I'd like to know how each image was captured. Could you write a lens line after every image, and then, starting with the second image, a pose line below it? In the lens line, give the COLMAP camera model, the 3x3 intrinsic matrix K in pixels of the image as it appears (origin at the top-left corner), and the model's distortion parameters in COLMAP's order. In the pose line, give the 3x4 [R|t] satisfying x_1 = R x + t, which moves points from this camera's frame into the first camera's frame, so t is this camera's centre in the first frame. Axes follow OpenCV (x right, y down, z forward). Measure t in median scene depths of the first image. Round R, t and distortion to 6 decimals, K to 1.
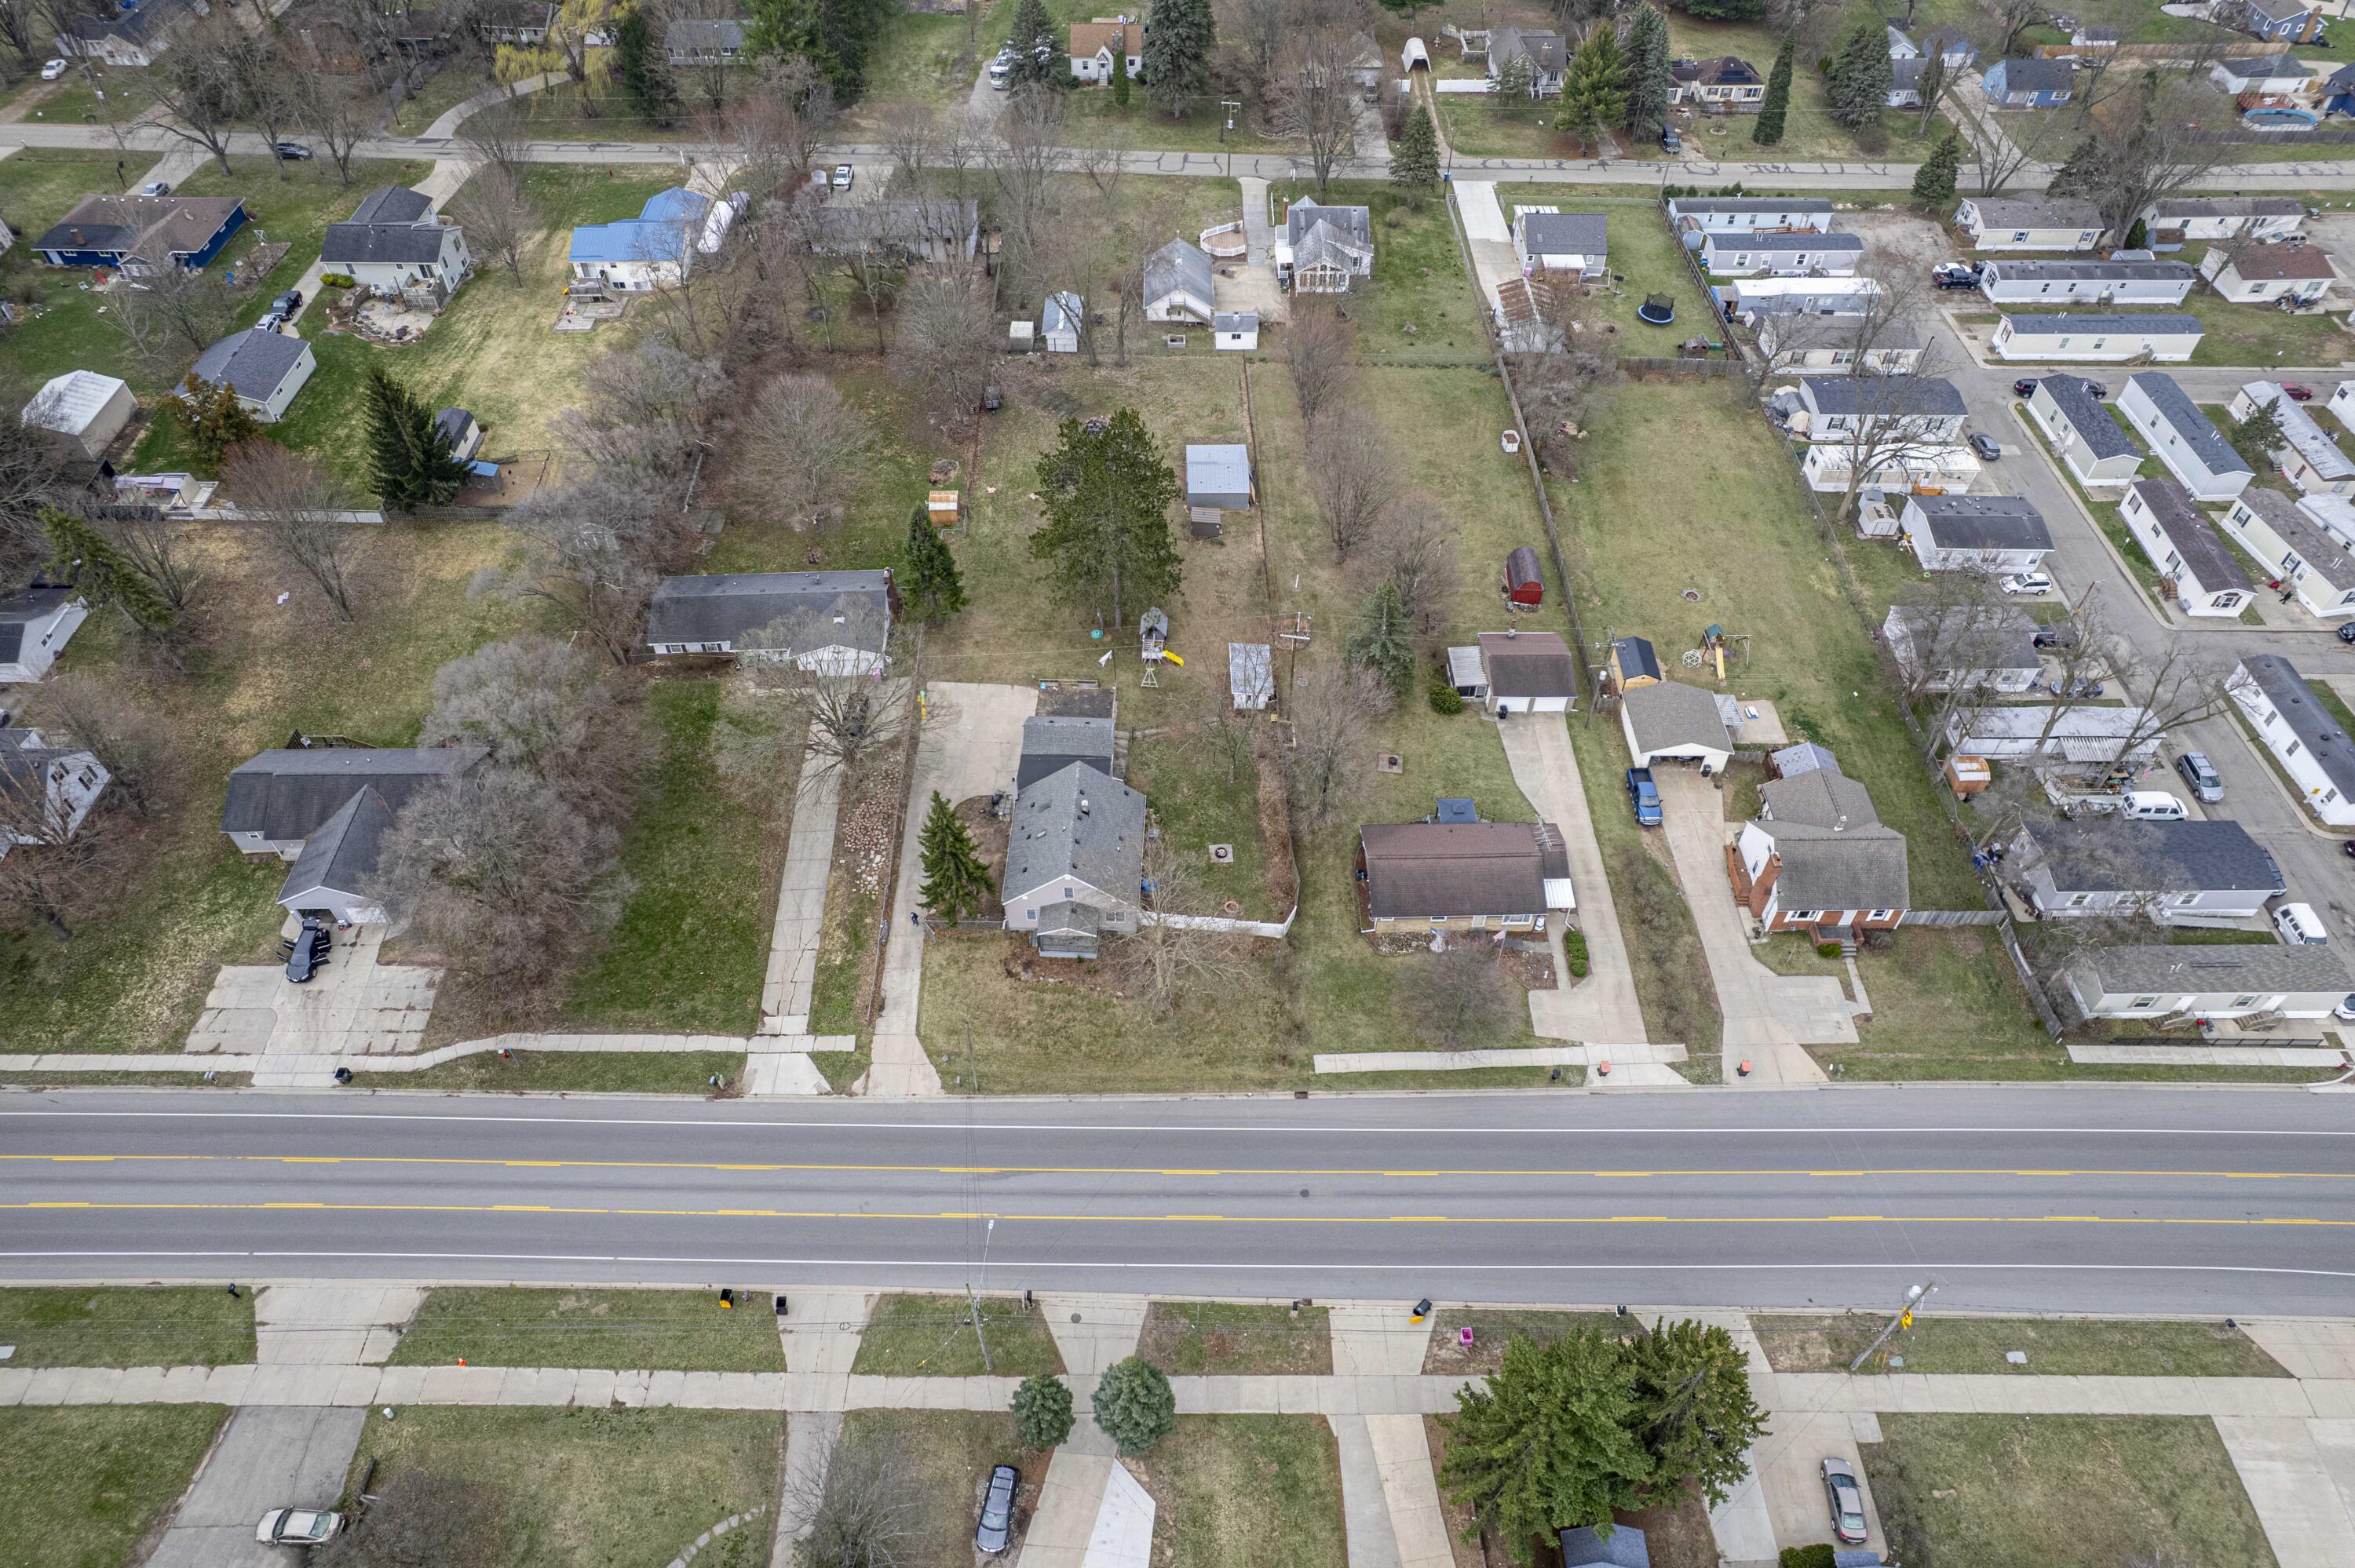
lens RADIAL K [[1503.6, 0, 1182.2], [0, 1503.6, 775.2], [0, 0, 1]] dist [-0.074083, 0.087381]
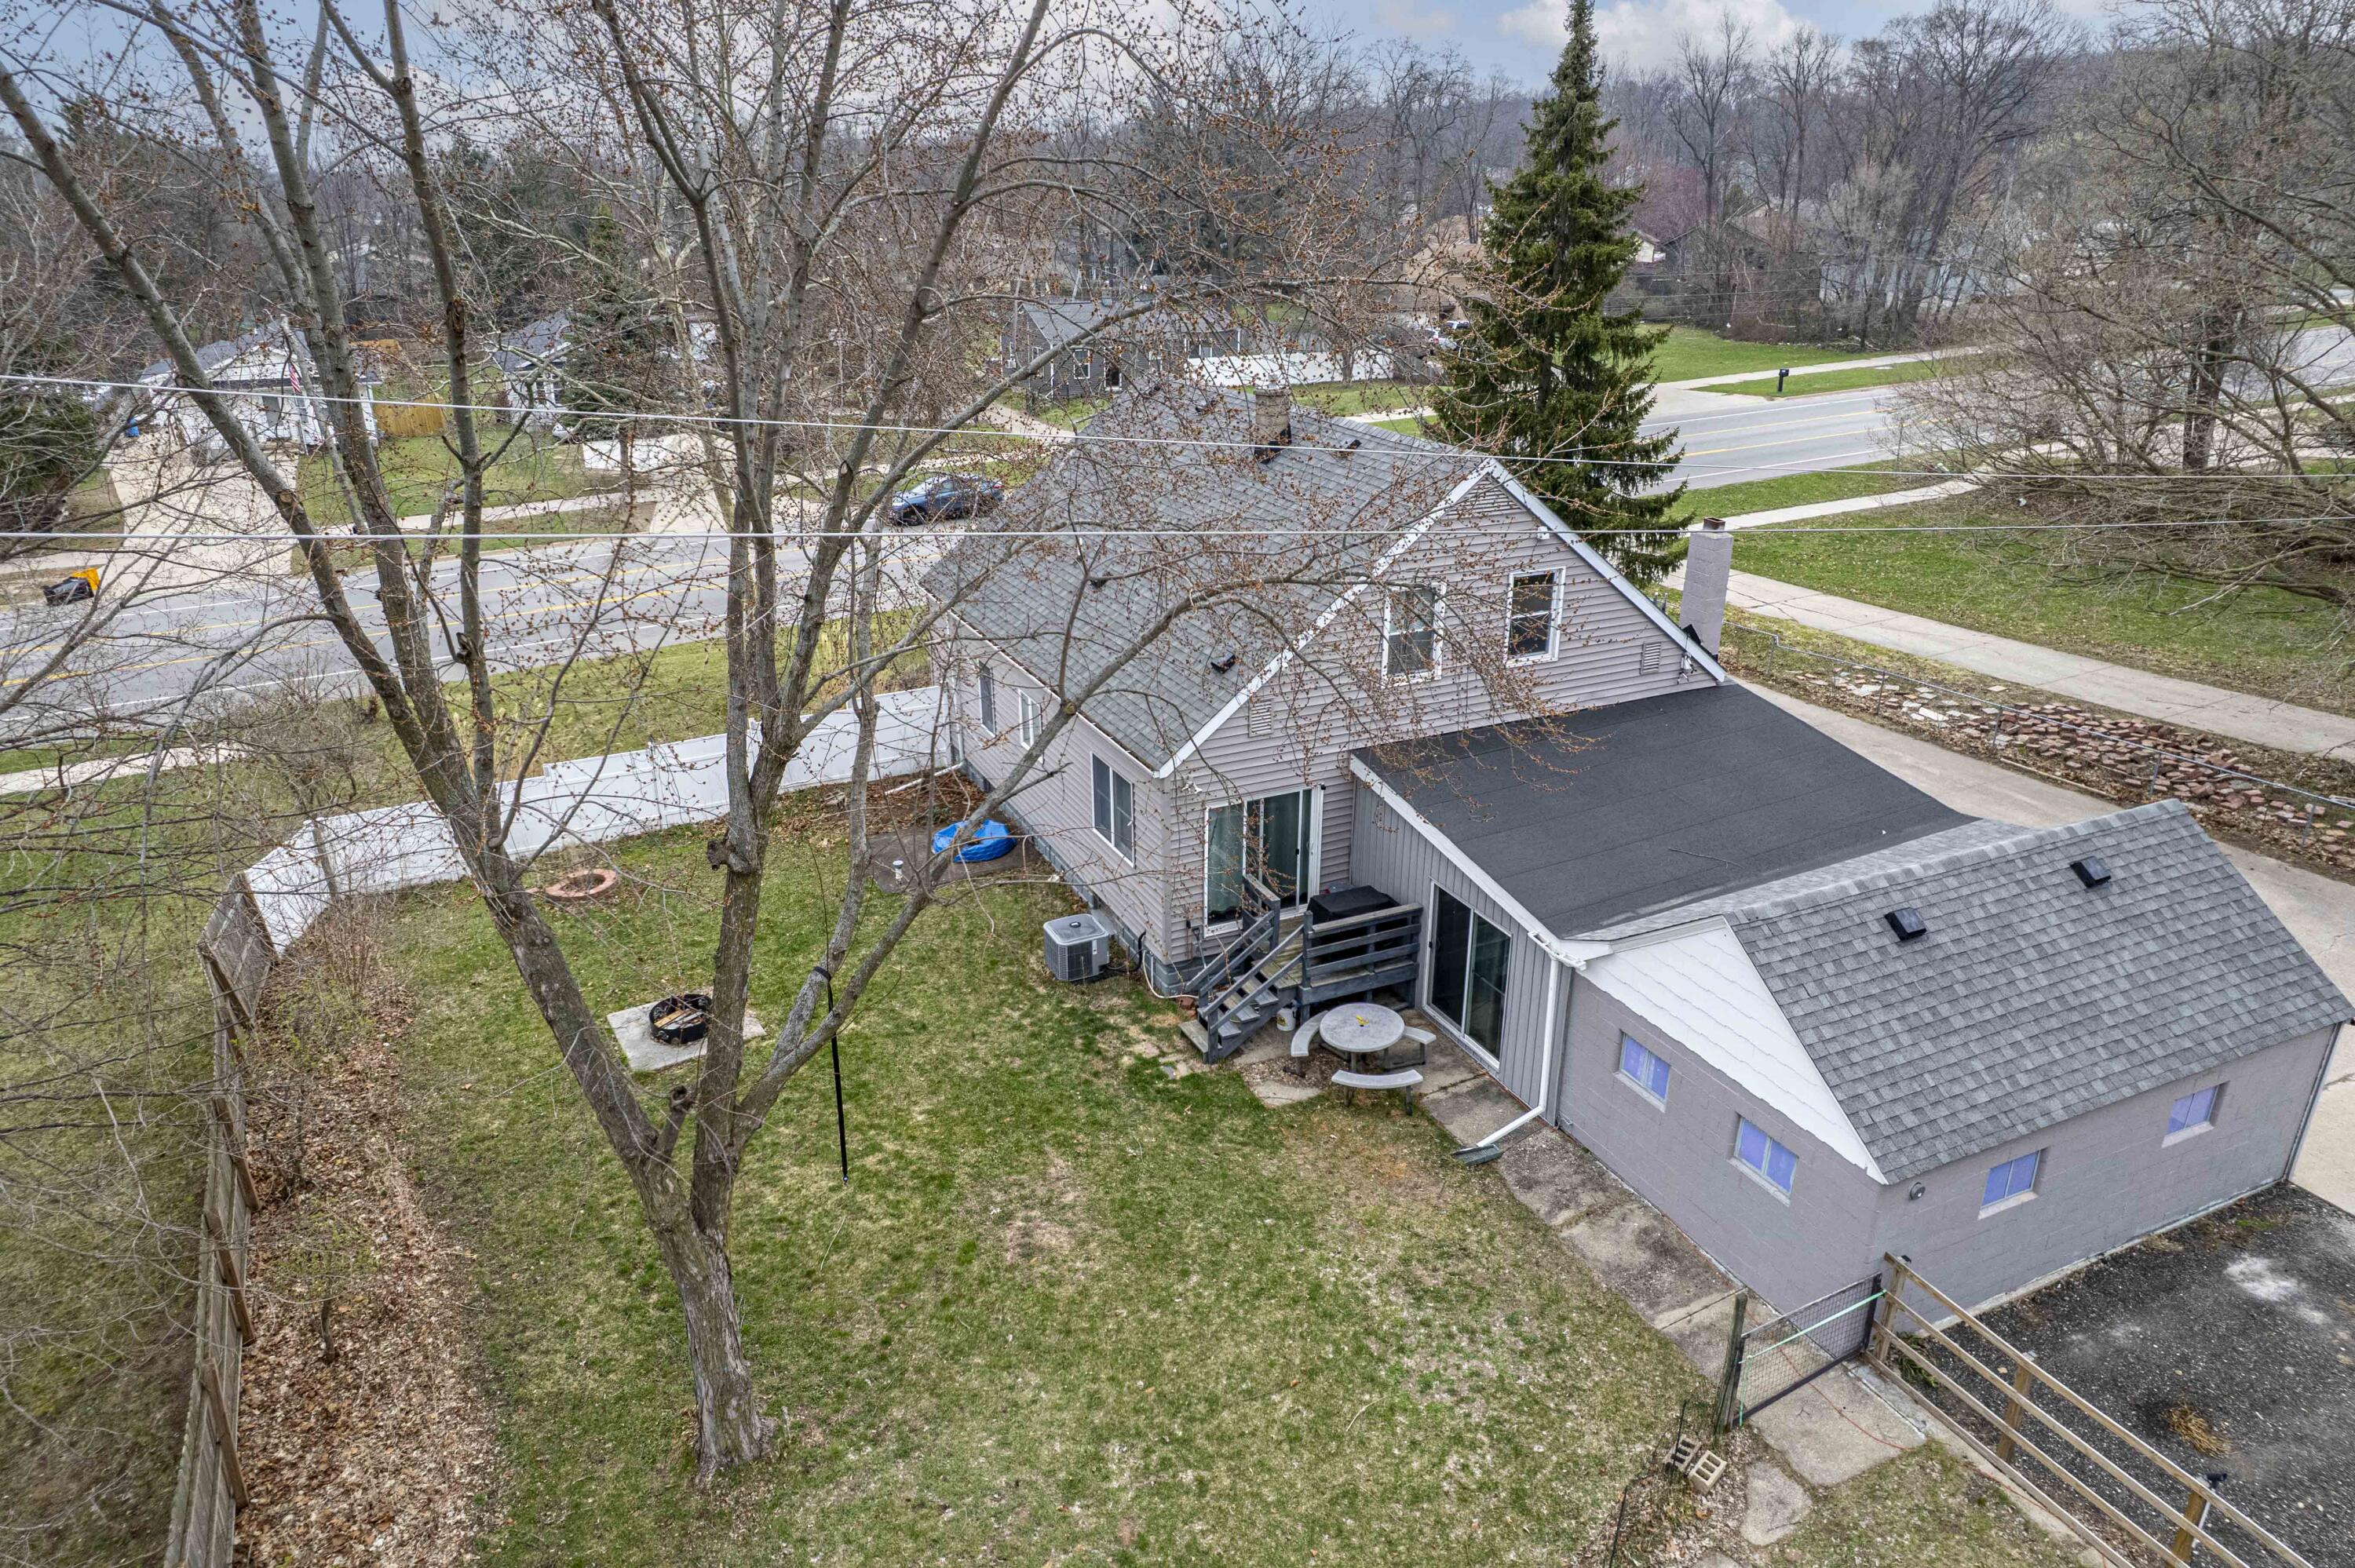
lens RADIAL K [[1503.6, 0, 1182.2], [0, 1503.6, 775.2], [0, 0, 1]] dist [-0.074083, 0.087381]
pose [[-0.887292, 0.164414, -0.430907, 0.046026], [-0.346535, 0.378872, 0.858120, -0.134284], [0.304345, 0.910727, -0.279195, 1.073306]]
